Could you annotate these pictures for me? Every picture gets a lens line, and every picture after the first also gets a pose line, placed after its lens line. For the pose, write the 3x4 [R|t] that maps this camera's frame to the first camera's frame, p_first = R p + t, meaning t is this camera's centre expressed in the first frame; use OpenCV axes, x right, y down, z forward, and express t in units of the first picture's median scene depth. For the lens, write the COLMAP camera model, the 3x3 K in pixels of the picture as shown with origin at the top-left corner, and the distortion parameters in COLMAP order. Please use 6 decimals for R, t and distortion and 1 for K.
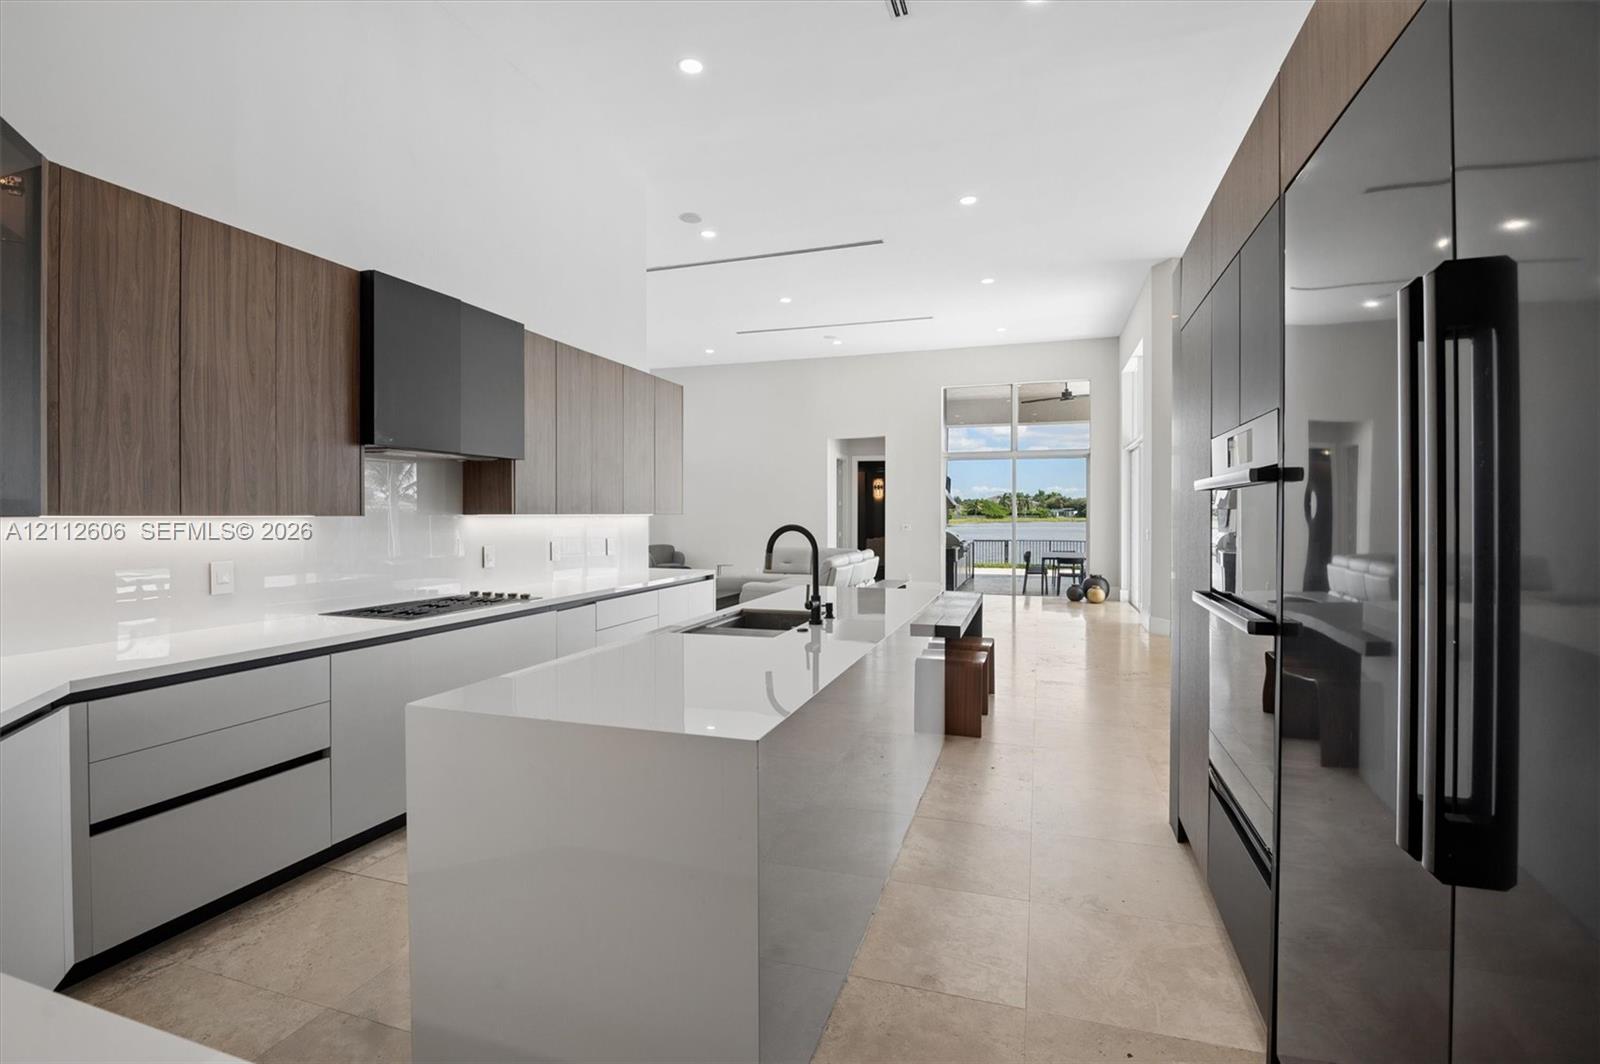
lens RADIAL K [[751.8, 0, 805.8], [0, 751.8, 516.8], [0, 0, 1]] dist [-0.013506, -0.000210]
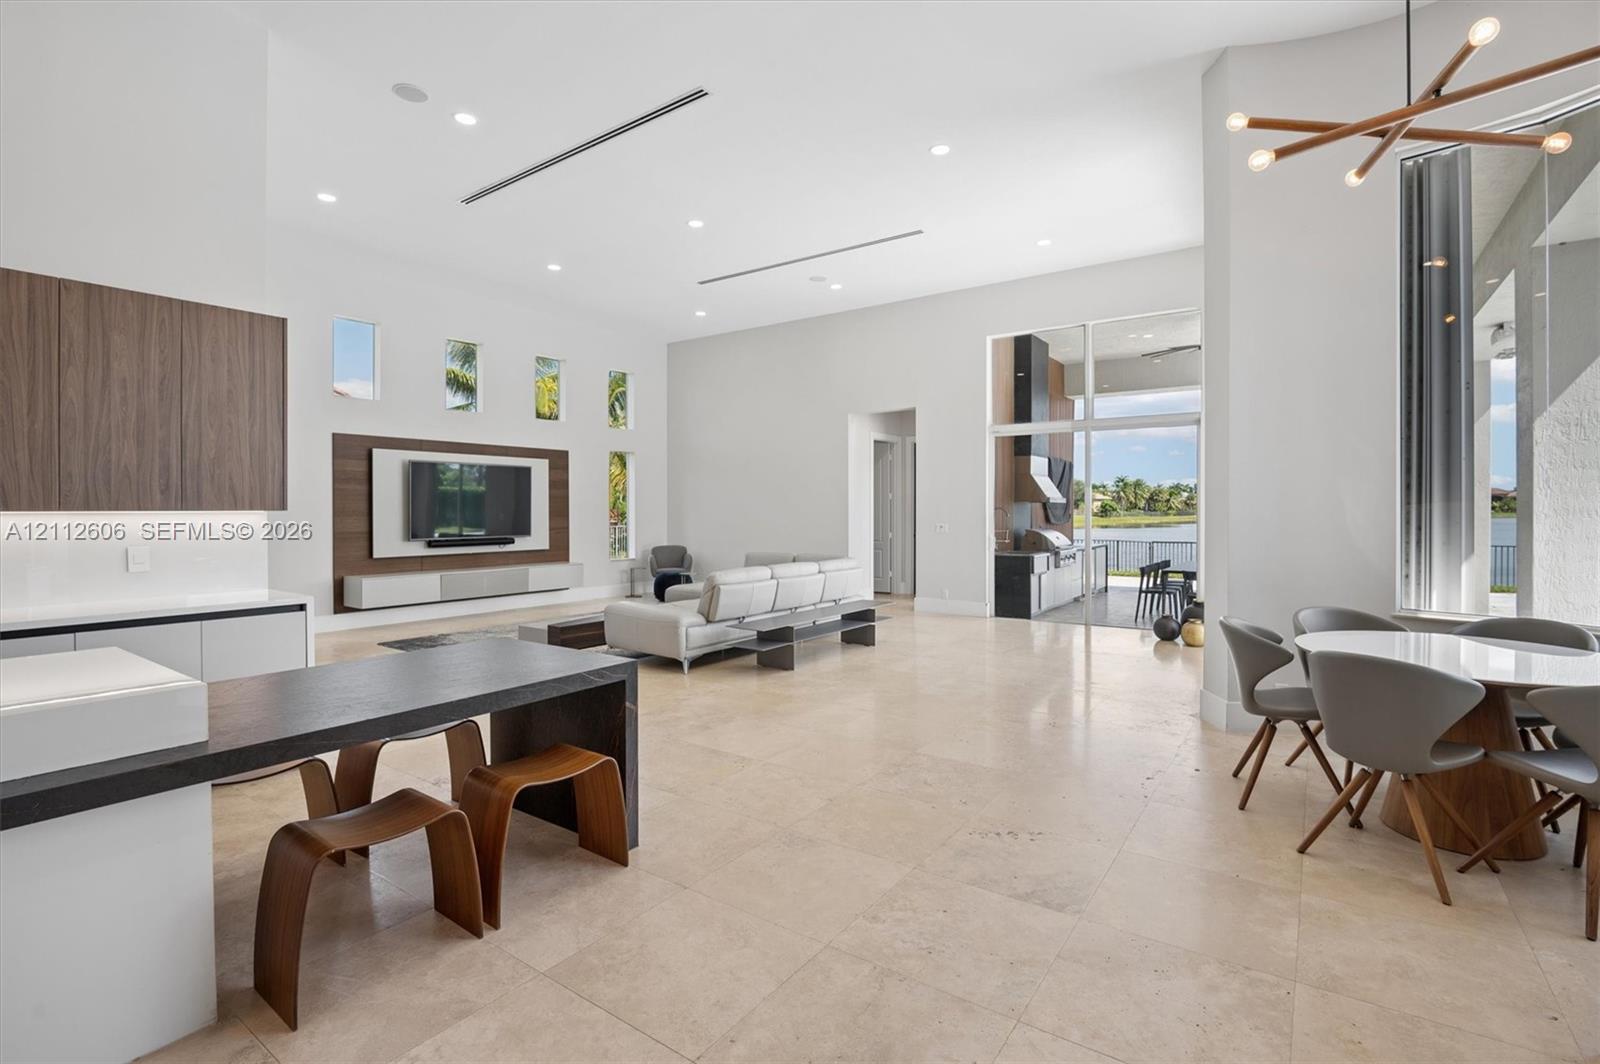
lens RADIAL K [[751.8, 0, 799.1], [0, 751.8, 508.2], [0, 0, 1]] dist [-0.013506, -0.000210]
pose [[0.954595, -0.000367, -0.297905, 0.217365], [-0.001329, 0.999984, -0.005494, -0.000978], [0.297902, 0.005640, 0.954580, 0.235534]]
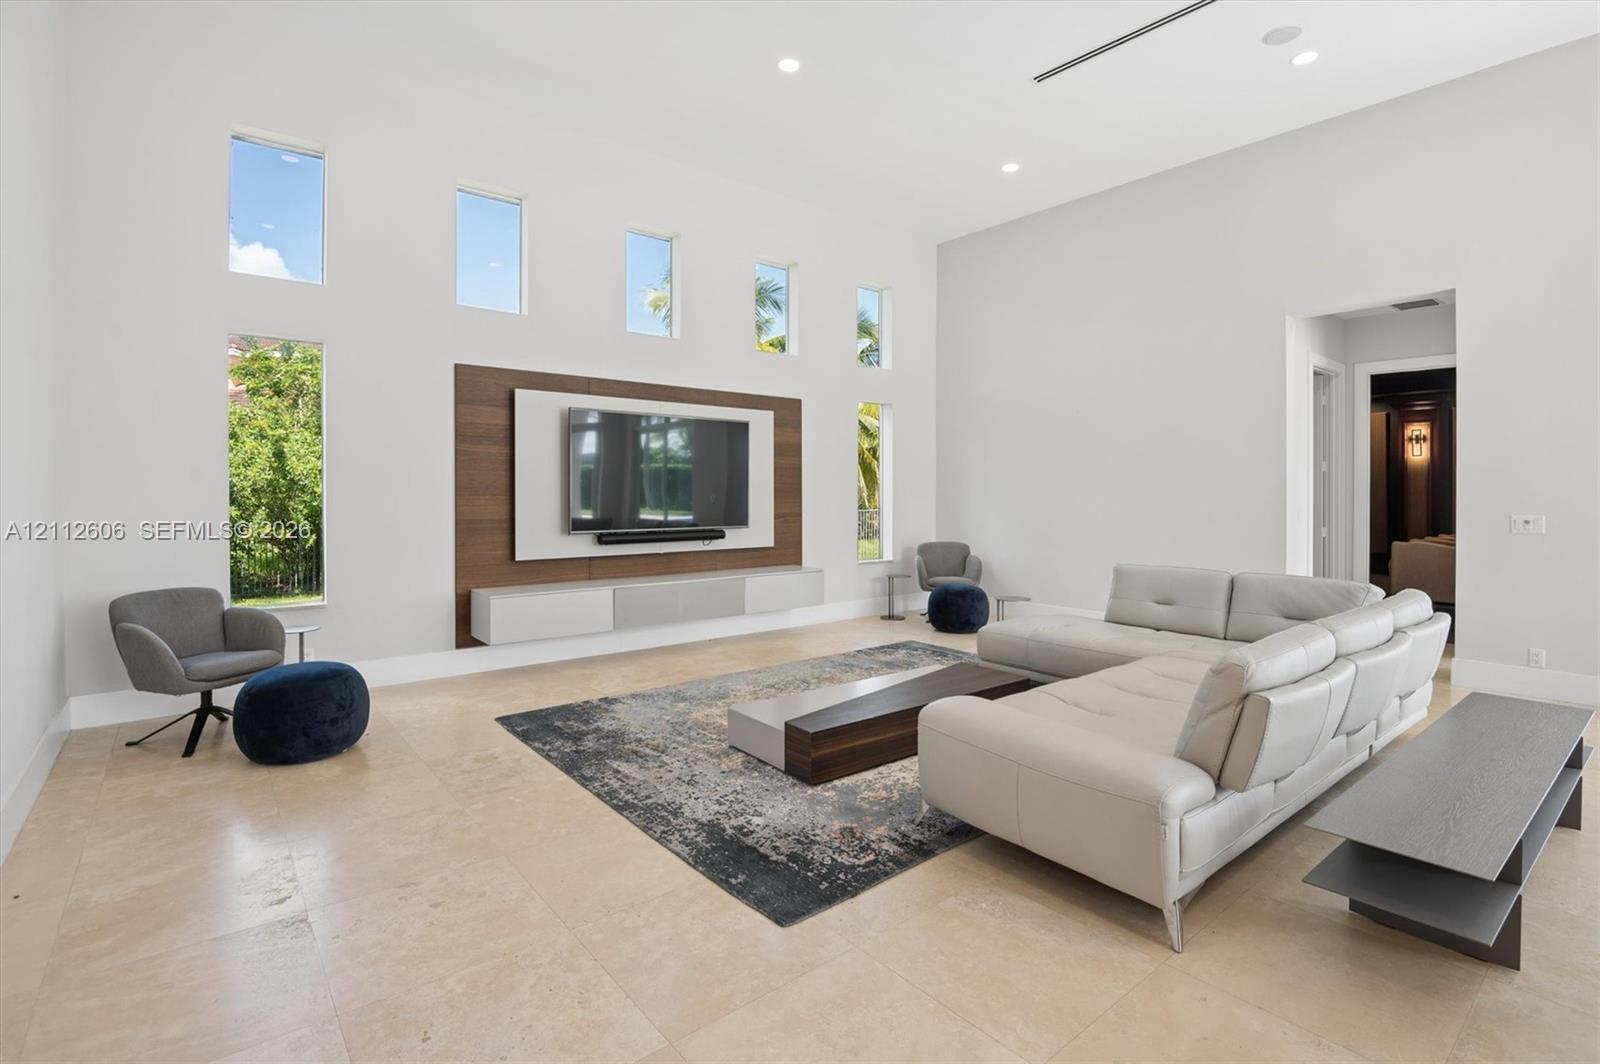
lens RADIAL K [[763.5, 0, 792.1], [0, 763.5, 493.2], [0, 0, 1]] dist [-0.019370, -0.003027]
pose [[0.835363, 0.003150, -0.549690, 0.031277], [-0.005132, 0.999985, -0.002069, 0.001901], [0.549675, 0.004549, 0.835366, 0.476550]]
